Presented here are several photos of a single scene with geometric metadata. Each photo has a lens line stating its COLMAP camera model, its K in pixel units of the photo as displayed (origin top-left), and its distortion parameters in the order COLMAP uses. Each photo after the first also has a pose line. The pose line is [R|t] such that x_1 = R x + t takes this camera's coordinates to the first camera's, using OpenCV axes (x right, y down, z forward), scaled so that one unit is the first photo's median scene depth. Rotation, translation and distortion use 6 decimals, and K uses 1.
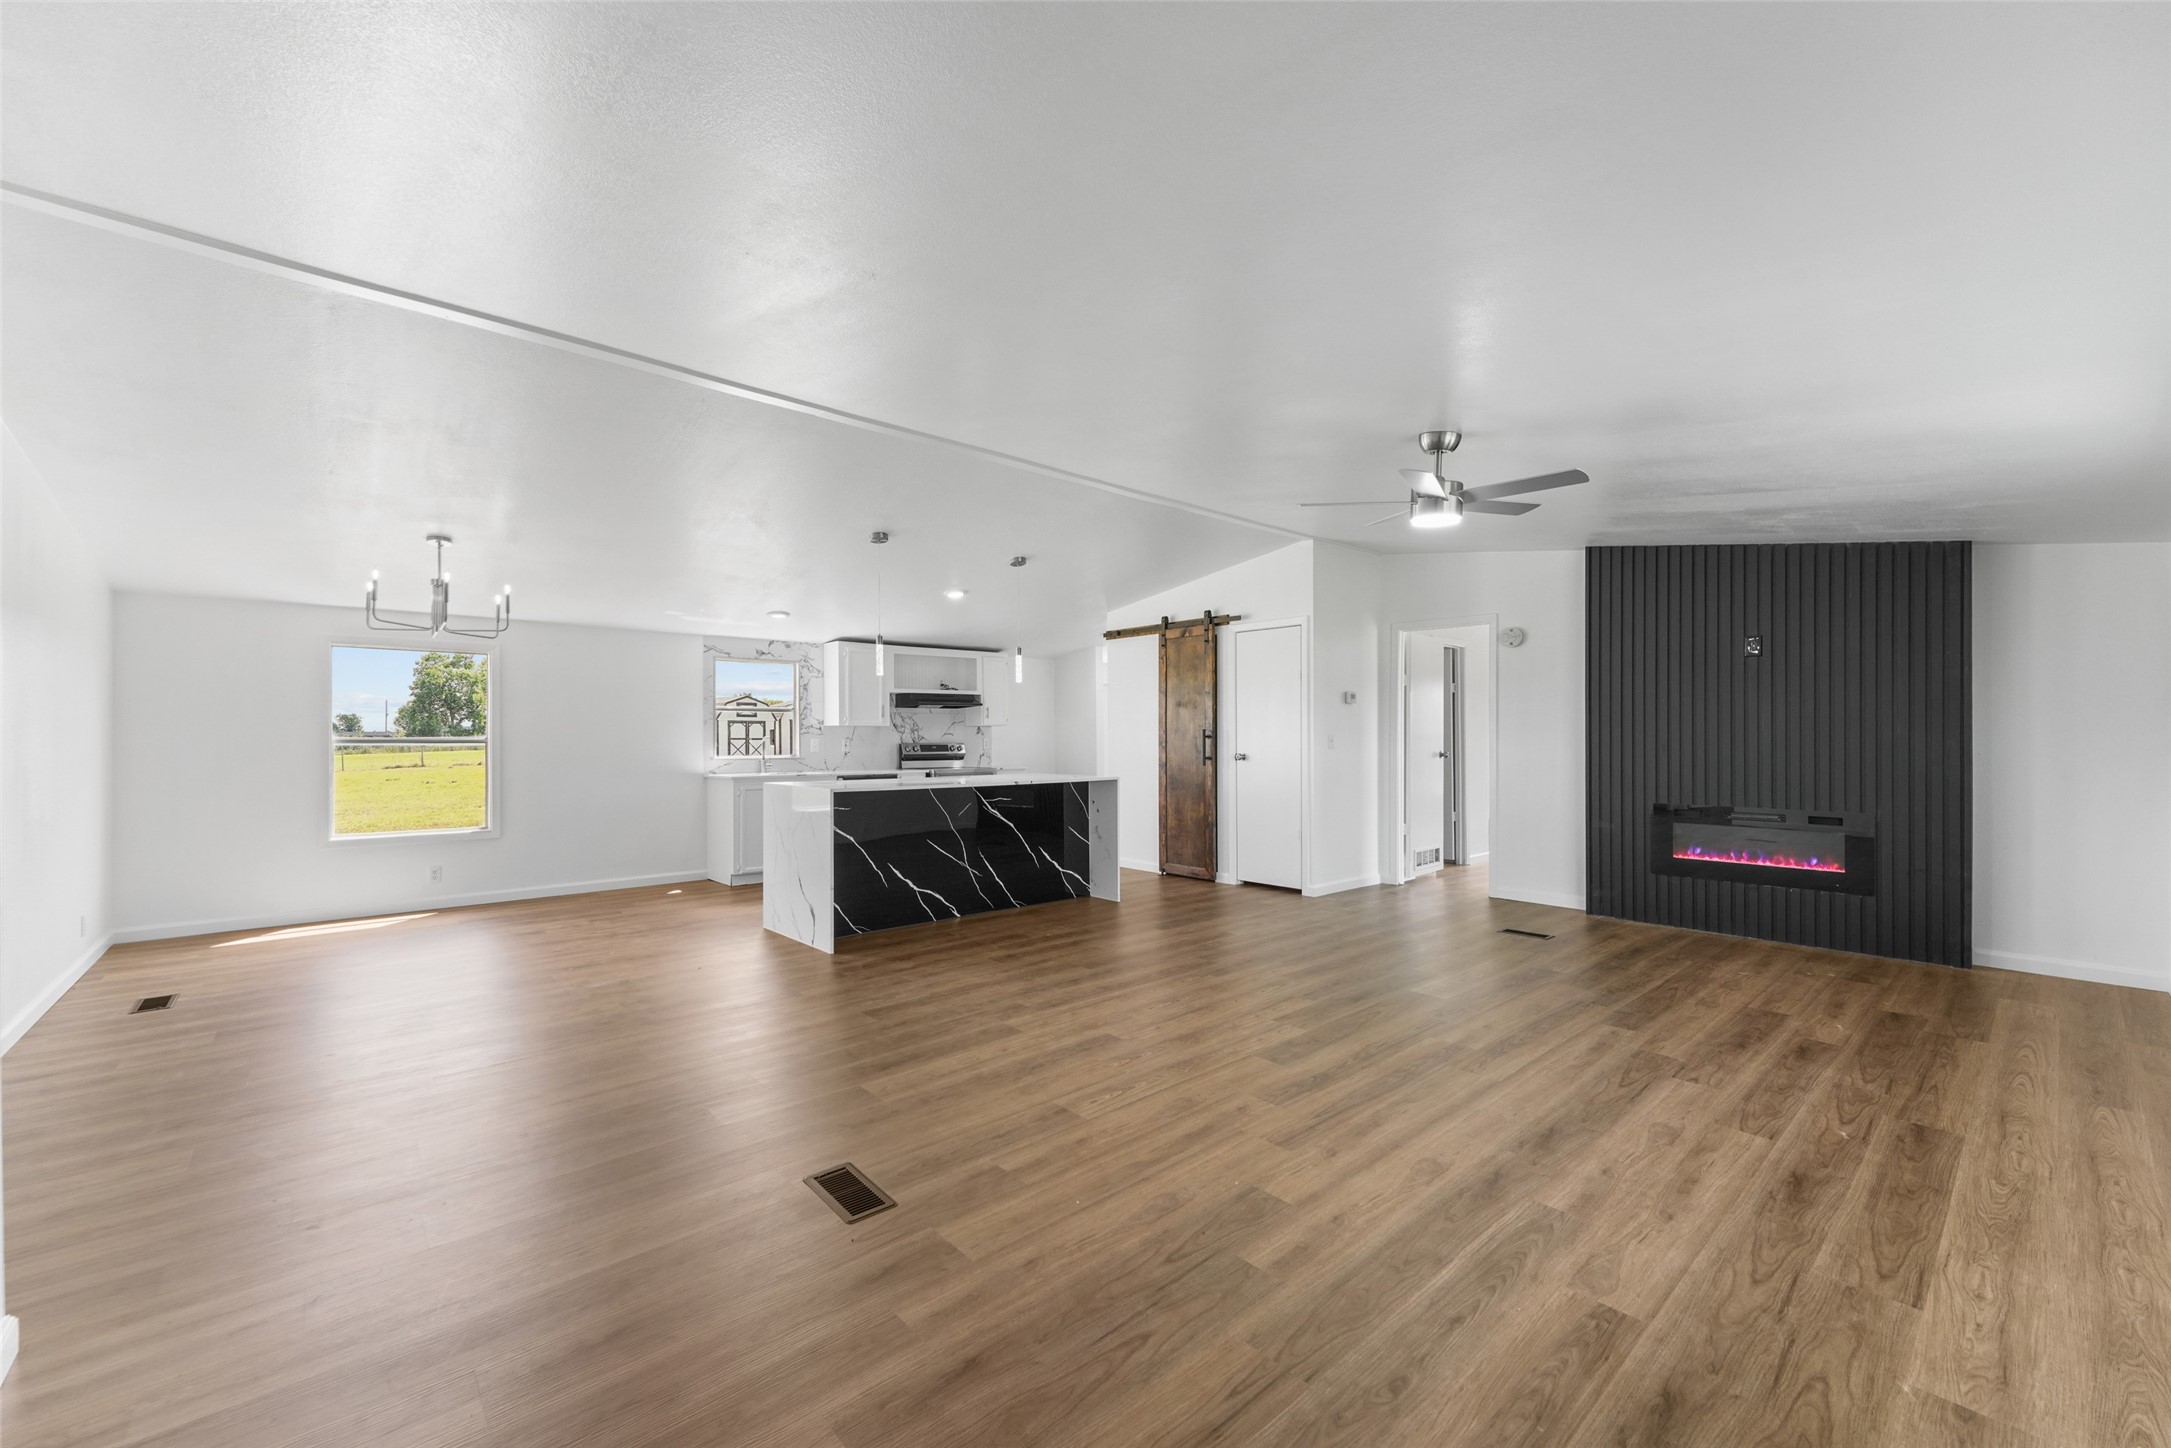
lens RADIAL K [[861.3, 0, 1072.0], [0, 861.3, 735.8], [0, 0, 1]] dist [0.009319, -0.001062]
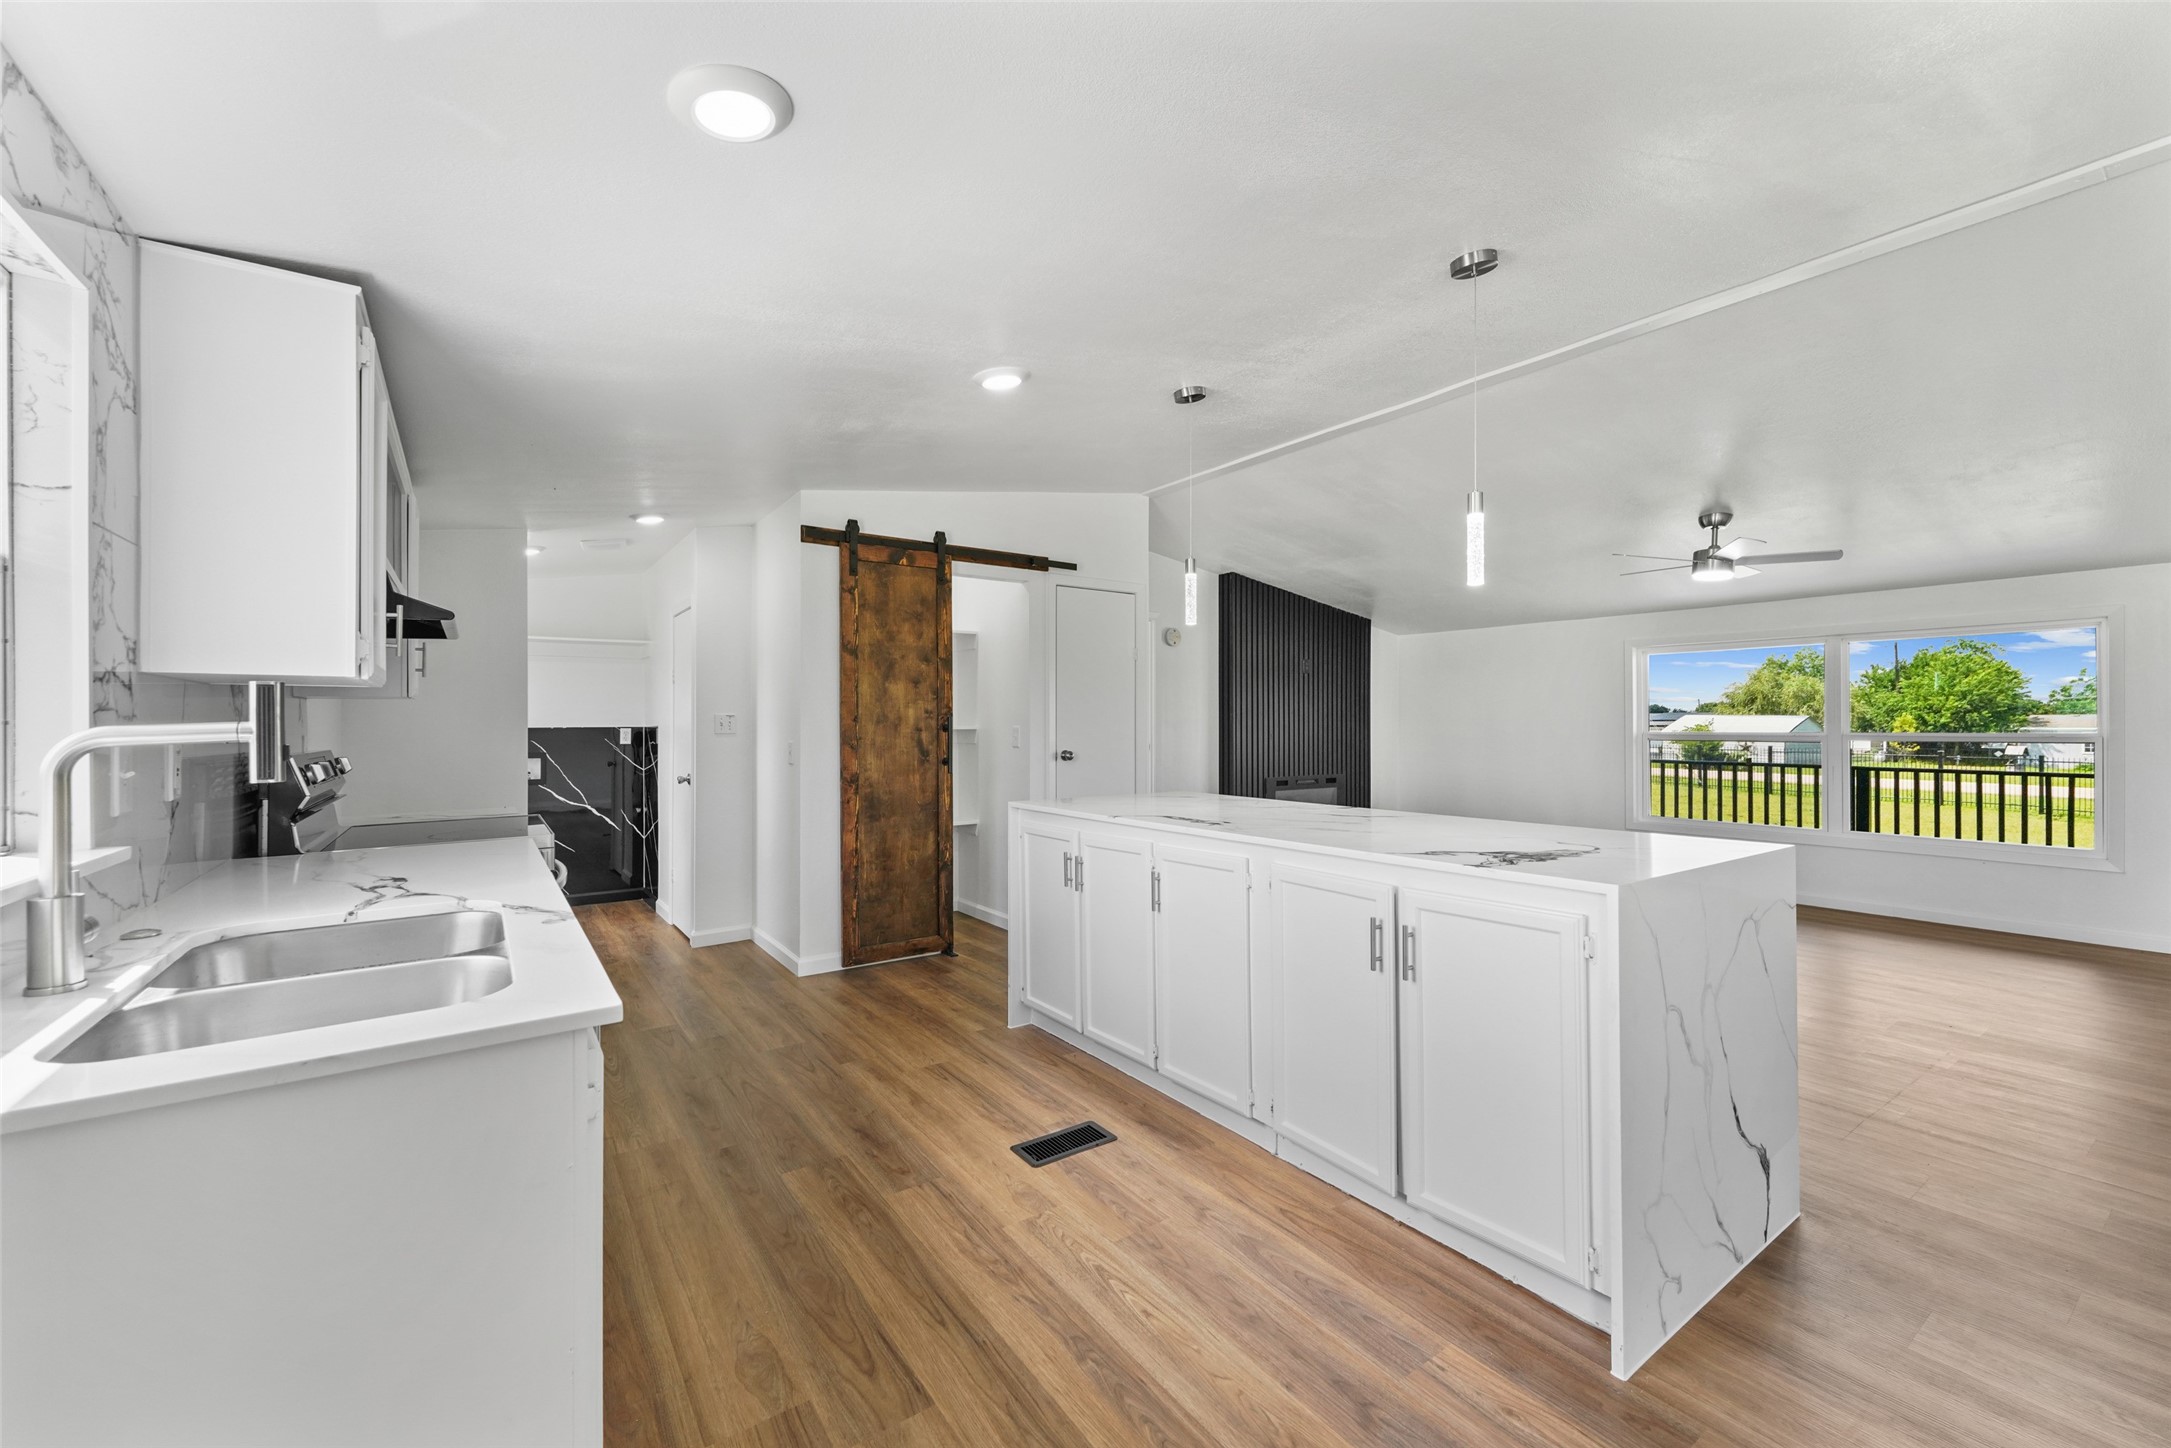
lens RADIAL K [[861.3, 0, 1065.3], [0, 861.3, 717.3], [0, 0, 1]] dist [0.009319, -0.001062]
pose [[0.121075, 0.012142, 0.992569, -0.536750], [-0.000851, 0.999926, -0.012128, 0.000526], [-0.992643, 0.000623, 0.121077, 0.916789]]
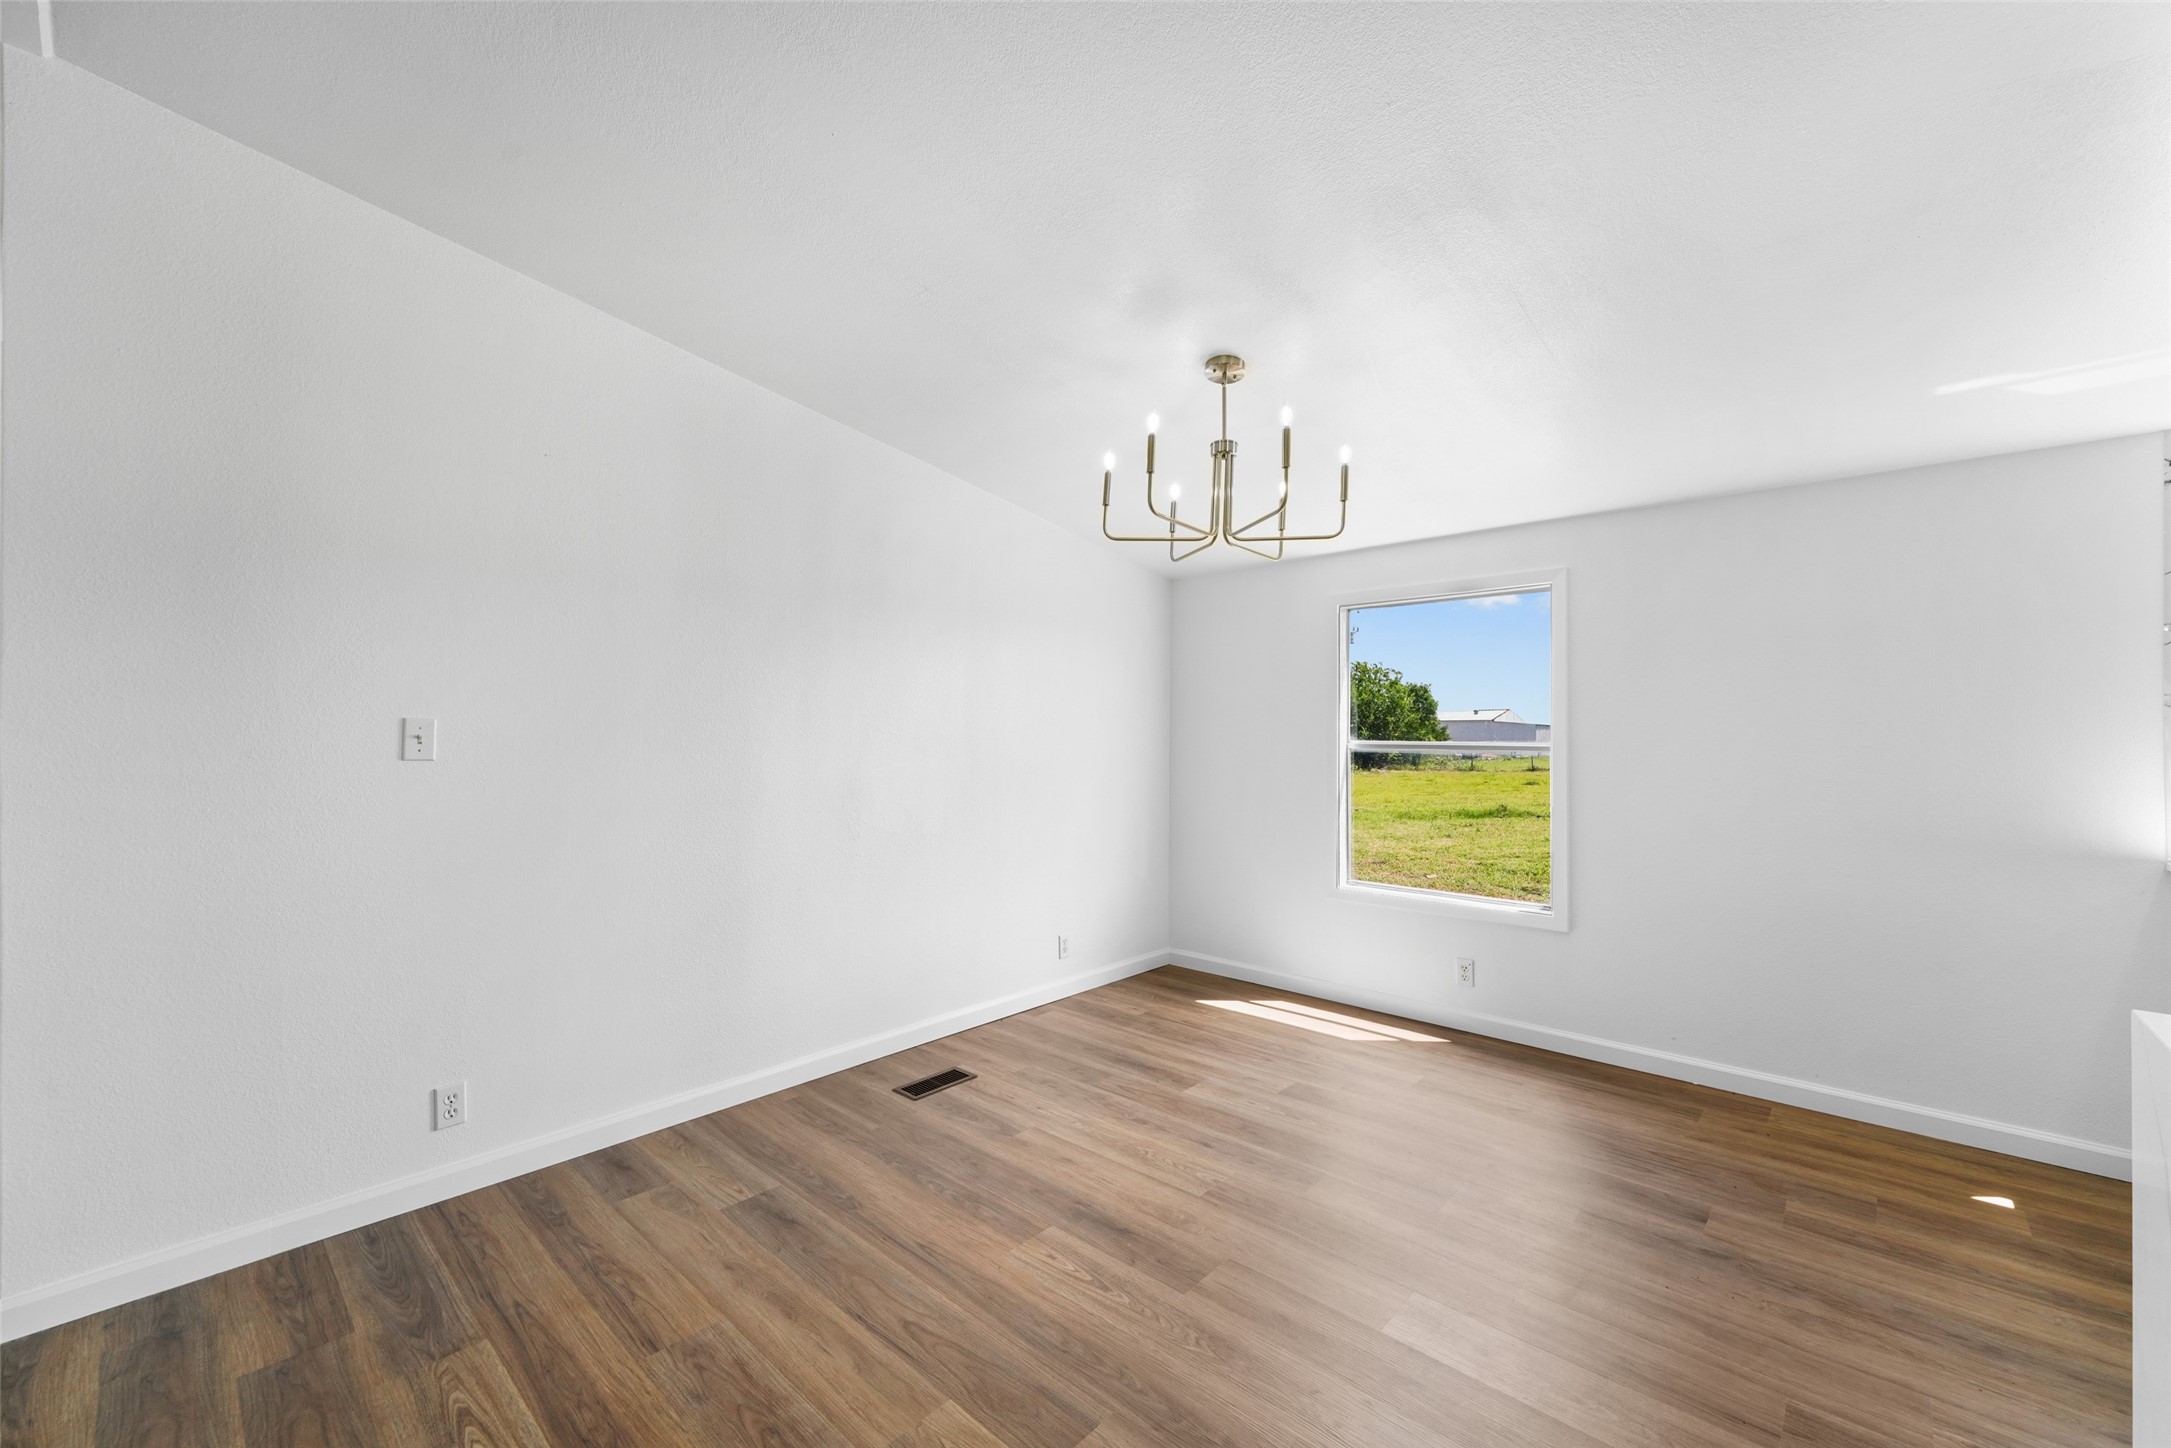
lens RADIAL K [[861.3, 0, 1082.1], [0, 861.3, 726.9], [0, 0, 1]] dist [0.009319, -0.001062]
pose [[0.110949, -0.008109, -0.993793, -0.158046], [-0.001601, 0.999964, -0.008338, -0.002760], [0.993825, 0.002516, 0.110932, 0.605055]]
